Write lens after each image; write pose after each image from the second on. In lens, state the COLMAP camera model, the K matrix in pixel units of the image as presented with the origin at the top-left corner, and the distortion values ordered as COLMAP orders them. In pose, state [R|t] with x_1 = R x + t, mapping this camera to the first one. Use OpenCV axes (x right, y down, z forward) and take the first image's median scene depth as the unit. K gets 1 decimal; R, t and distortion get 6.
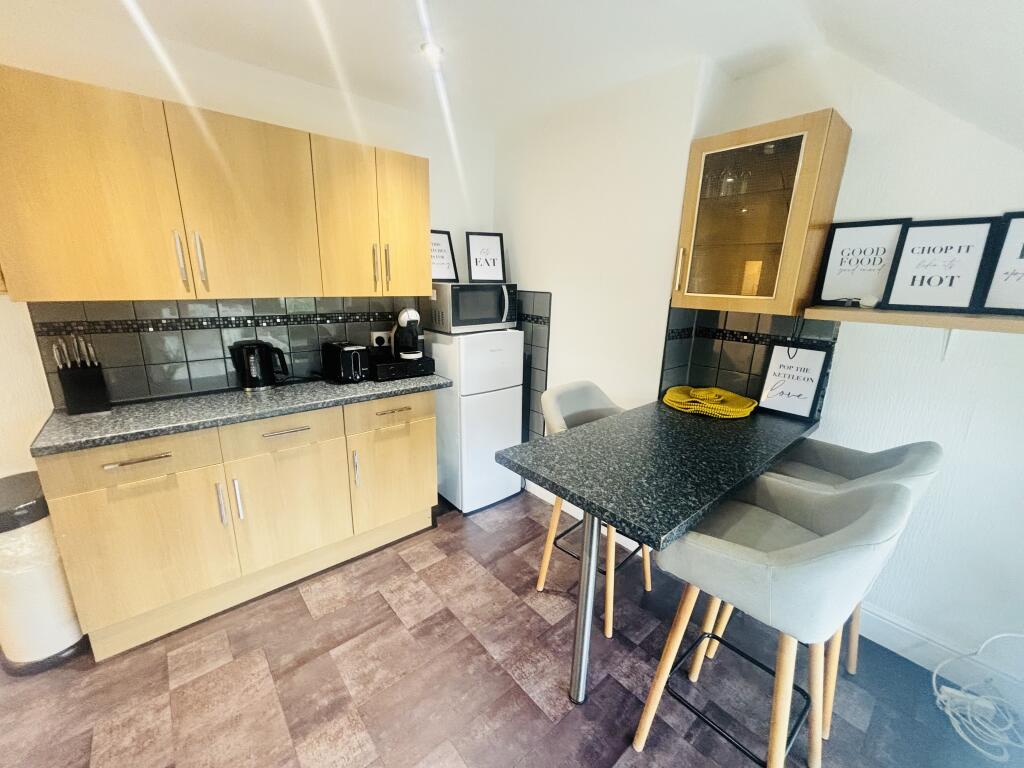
lens RADIAL K [[411.9, 0, 511.0], [0, 411.9, 387.4], [0, 0, 1]] dist [0.003545, 0.000425]
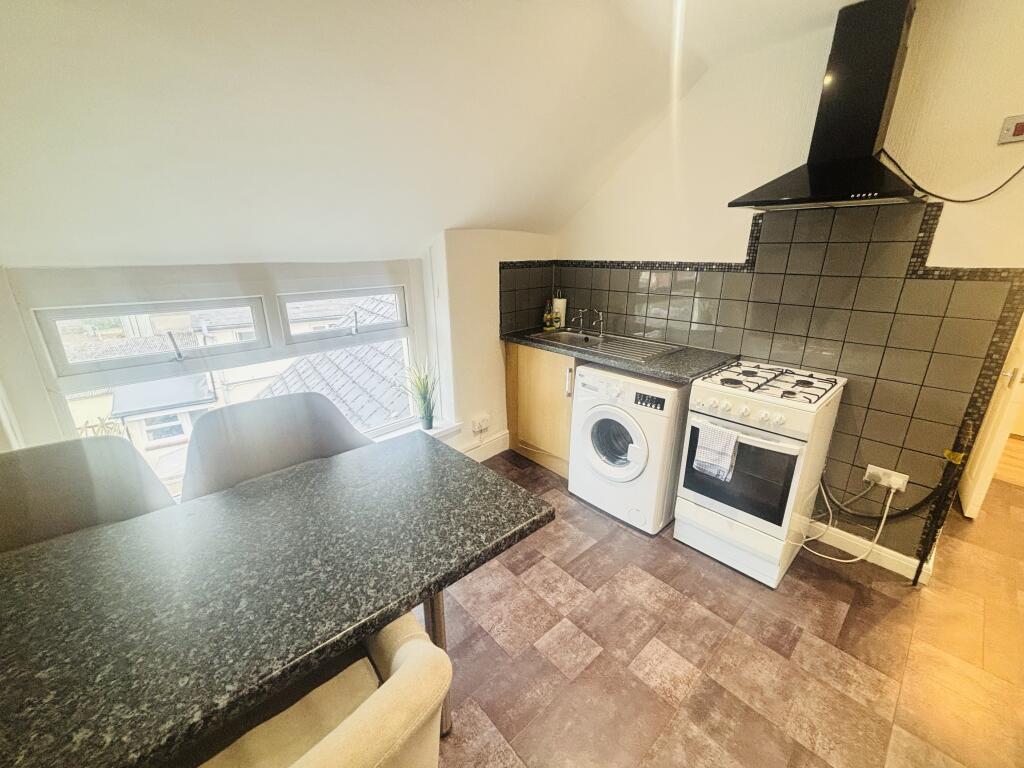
lens RADIAL K [[411.9, 0, 509.2], [0, 411.9, 382.4], [0, 0, 1]] dist [0.003545, 0.000425]
pose [[-0.999502, -0.020594, -0.023907, 0.250722], [-0.030159, 0.846304, 0.531845, -0.208118], [0.009280, 0.532302, -0.846504, 0.809089]]
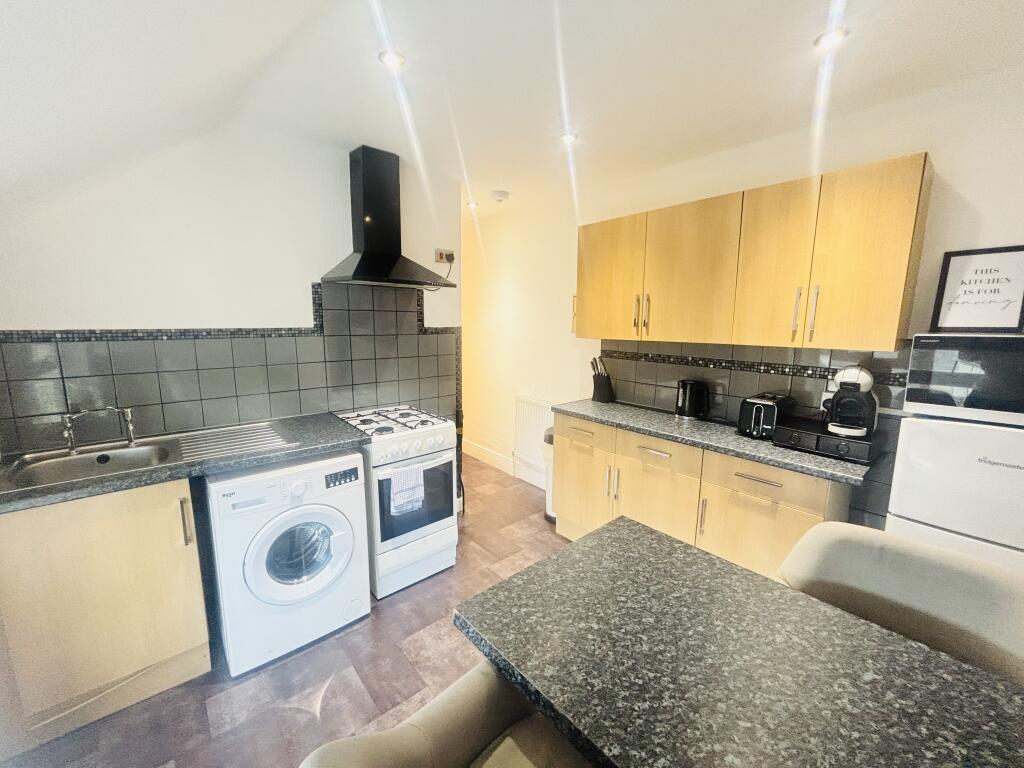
lens RADIAL K [[411.9, 0, 510.2], [0, 411.9, 386.5], [0, 0, 1]] dist [0.003545, 0.000425]
pose [[-0.000140, 0.143117, -0.989706, 0.567761], [-0.263457, 0.954735, 0.138098, -0.116894], [0.964671, 0.260765, 0.037571, 0.466046]]
